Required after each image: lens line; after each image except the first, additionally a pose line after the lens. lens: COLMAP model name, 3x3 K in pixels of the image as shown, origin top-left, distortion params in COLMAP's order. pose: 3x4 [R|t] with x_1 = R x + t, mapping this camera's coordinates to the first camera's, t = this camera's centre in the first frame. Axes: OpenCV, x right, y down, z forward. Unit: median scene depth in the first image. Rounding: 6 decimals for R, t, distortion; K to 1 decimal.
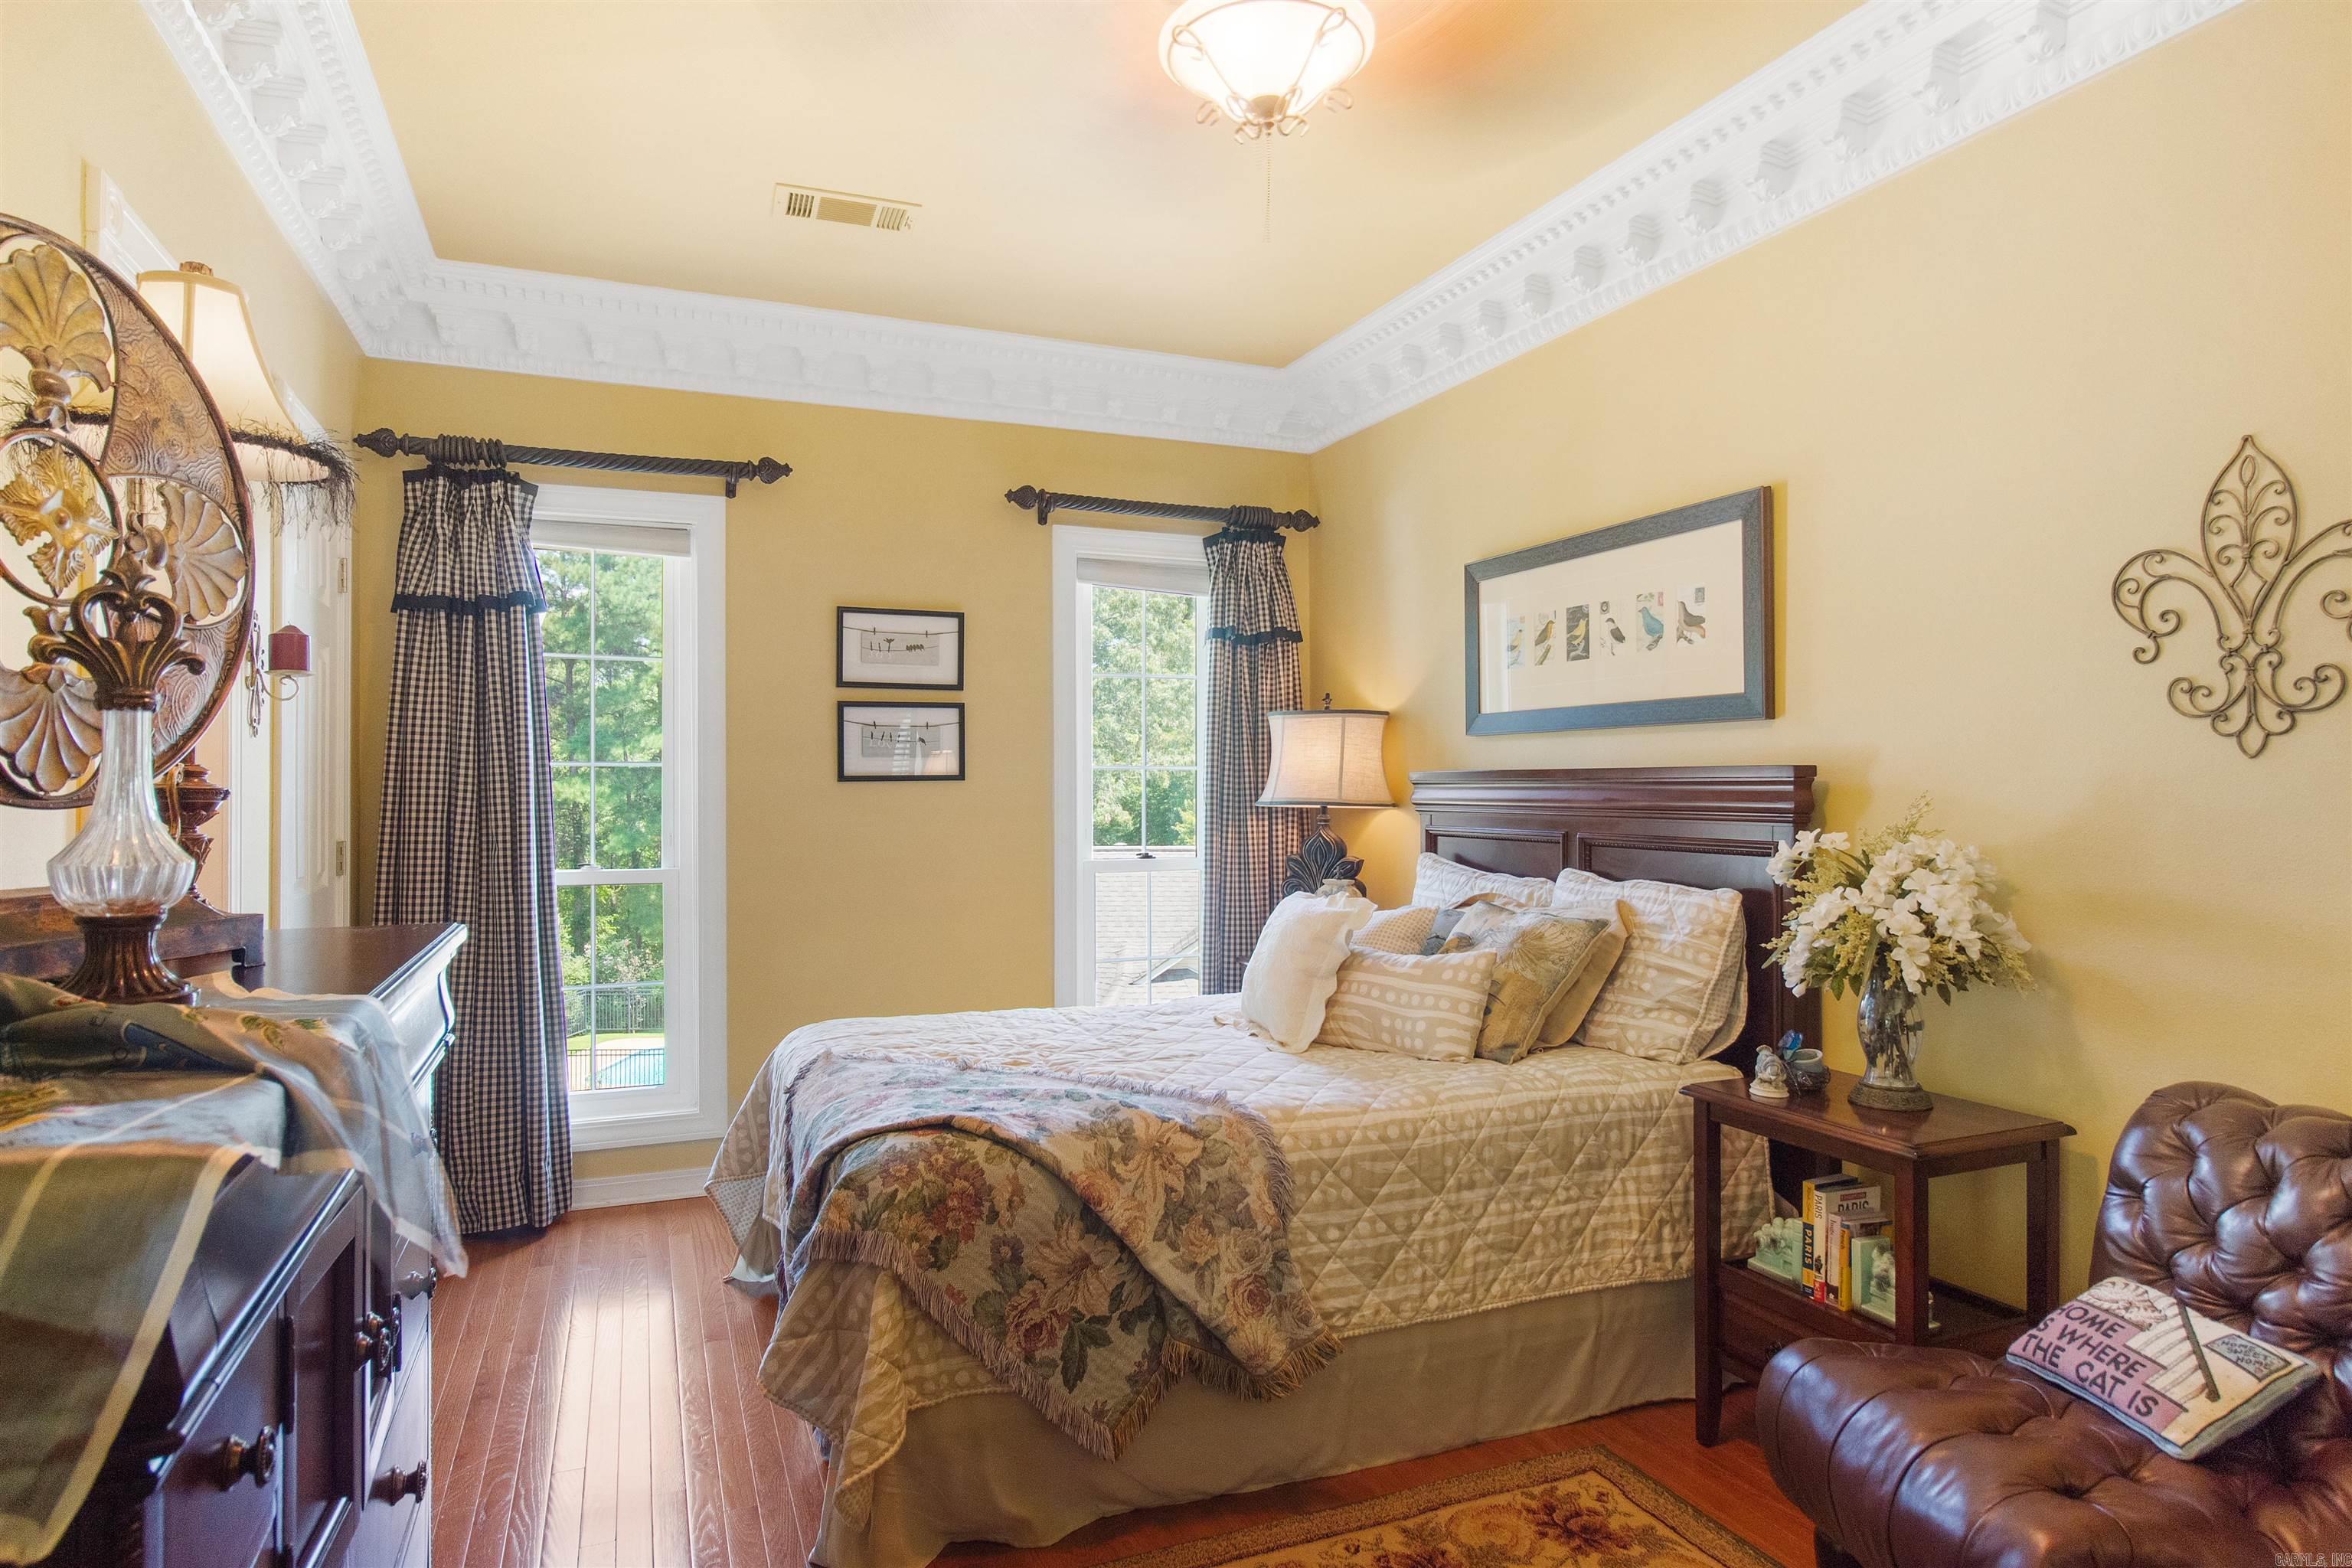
lens RADIAL K [[1330.7, 0, 1180.2], [0, 1330.7, 776.7], [0, 0, 1]] dist [-0.002780, -0.001019]
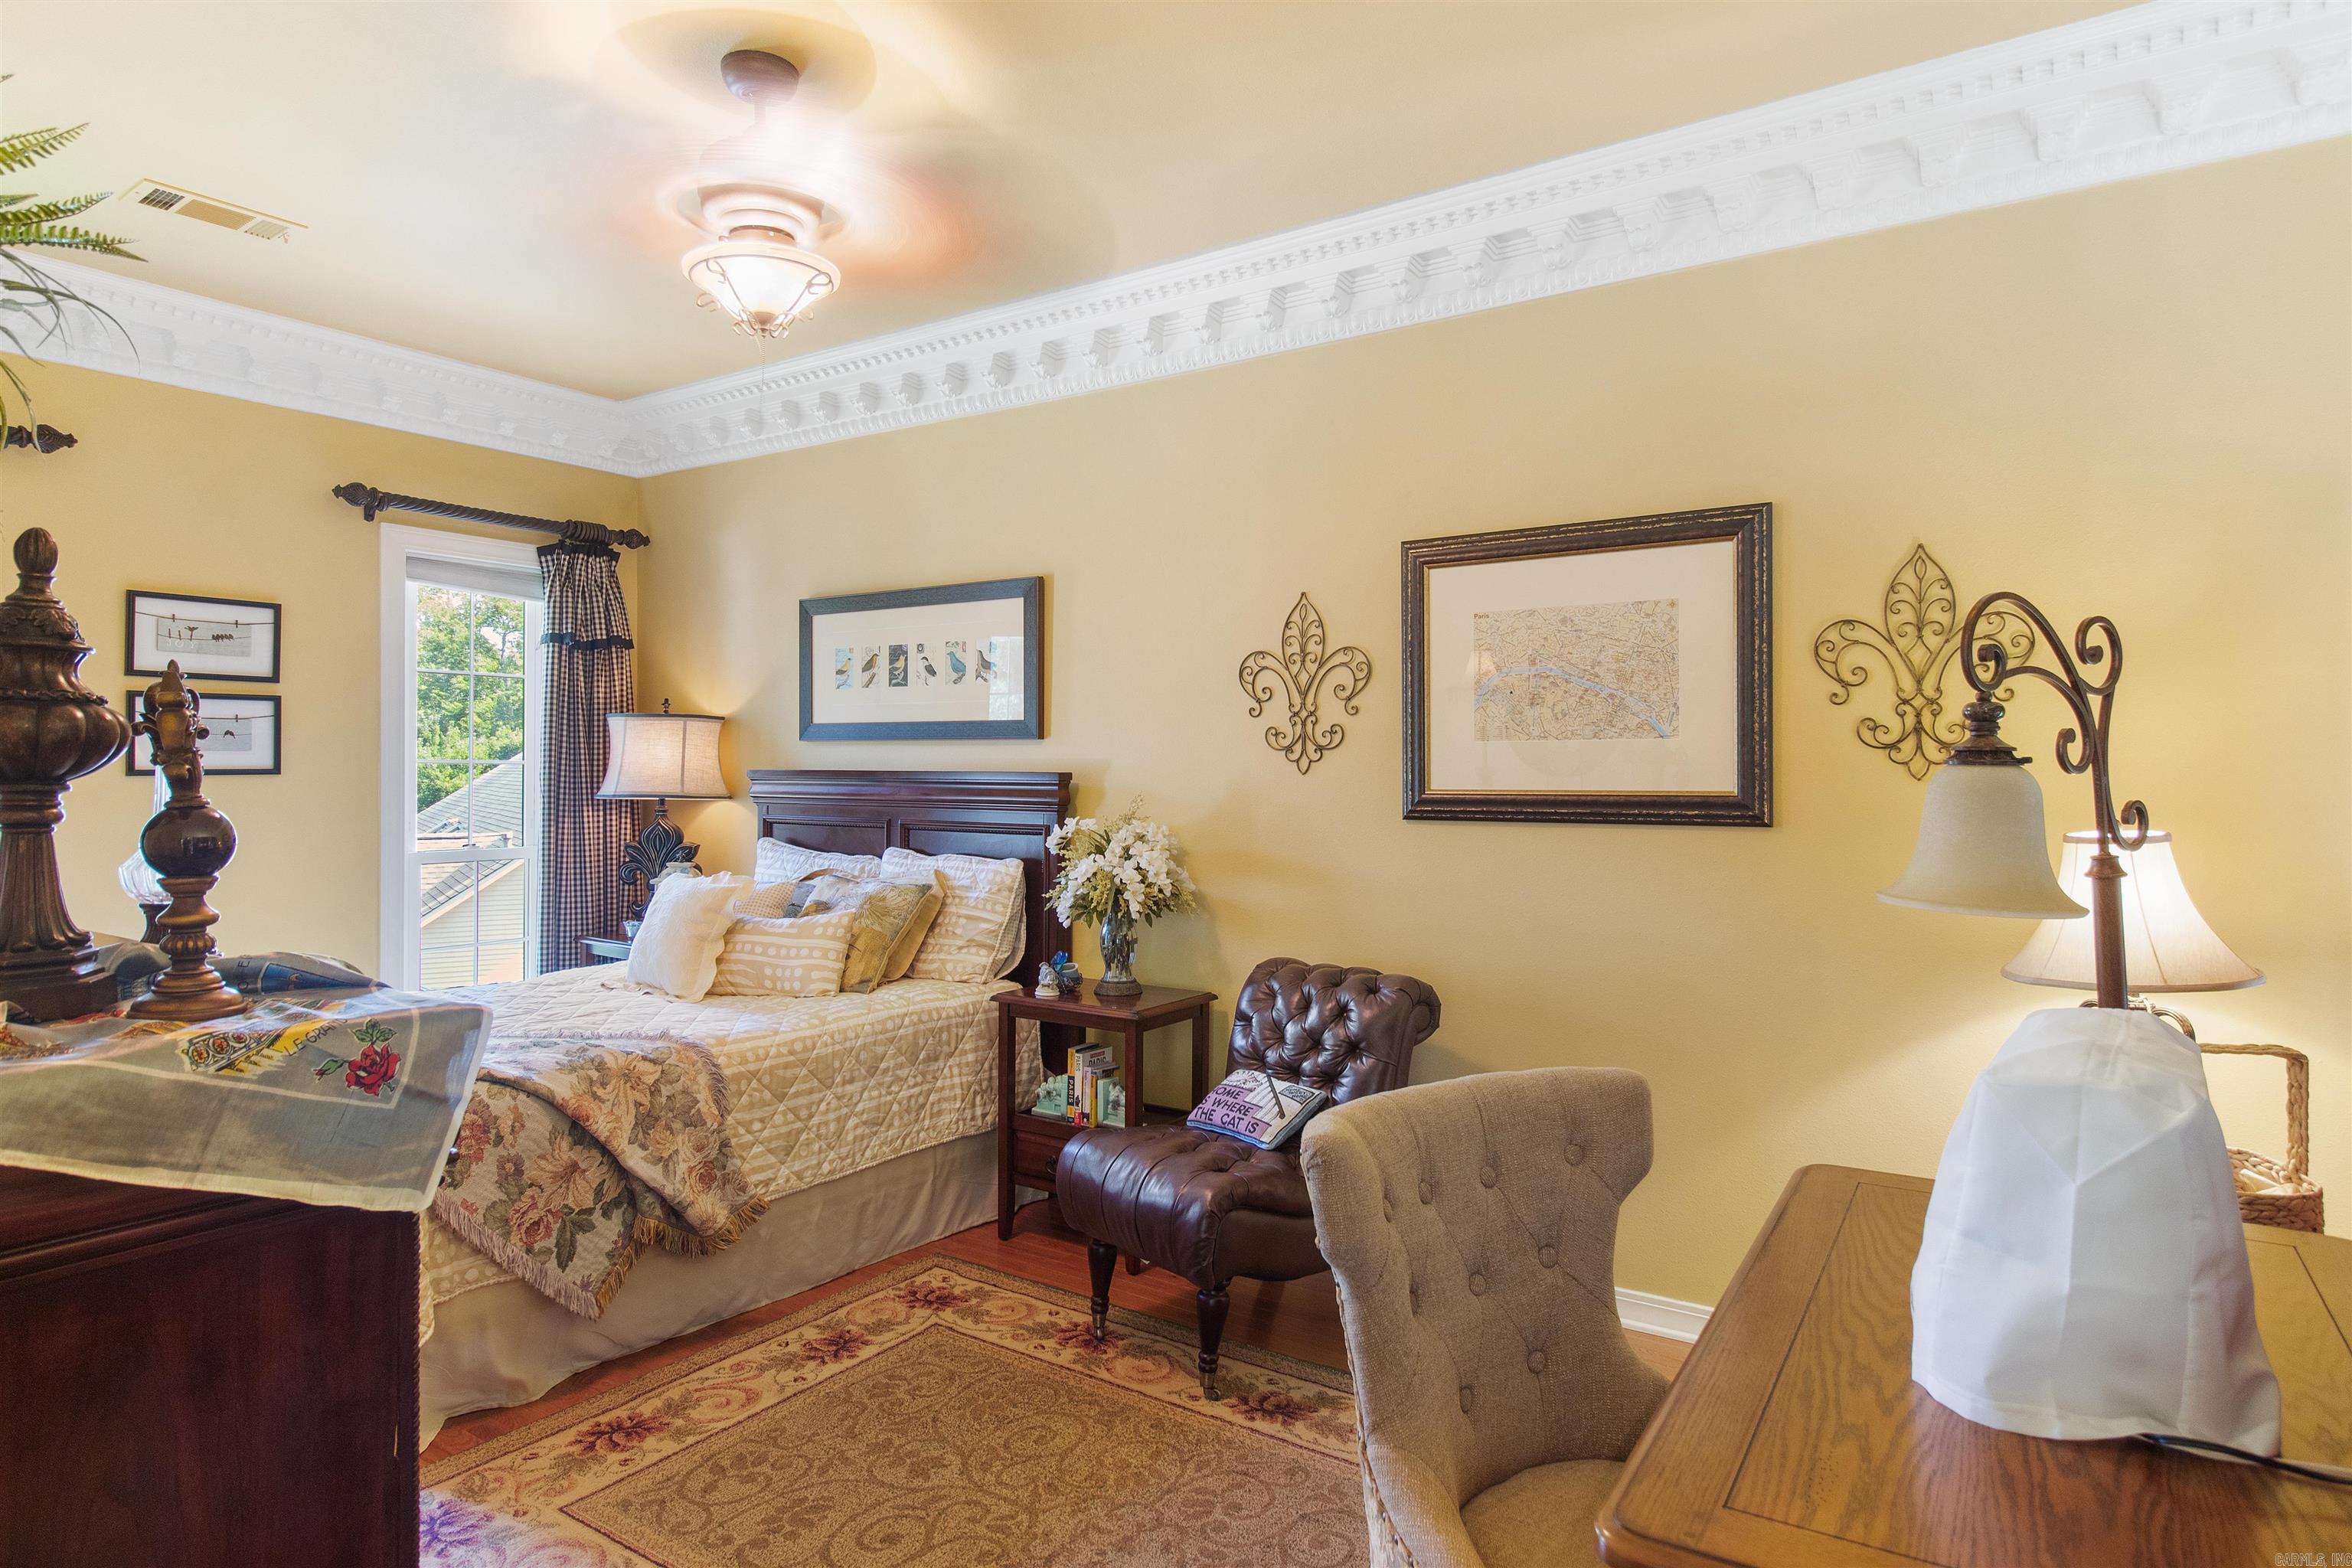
lens RADIAL K [[1330.7, 0, 1180.2], [0, 1330.7, 776.7], [0, 0, 1]] dist [-0.002780, -0.001019]
pose [[0.836105, 0.002220, 0.548565, -0.260467], [-0.010664, 0.999869, 0.012208, -0.026570], [-0.548466, -0.016057, 0.836019, -0.337944]]
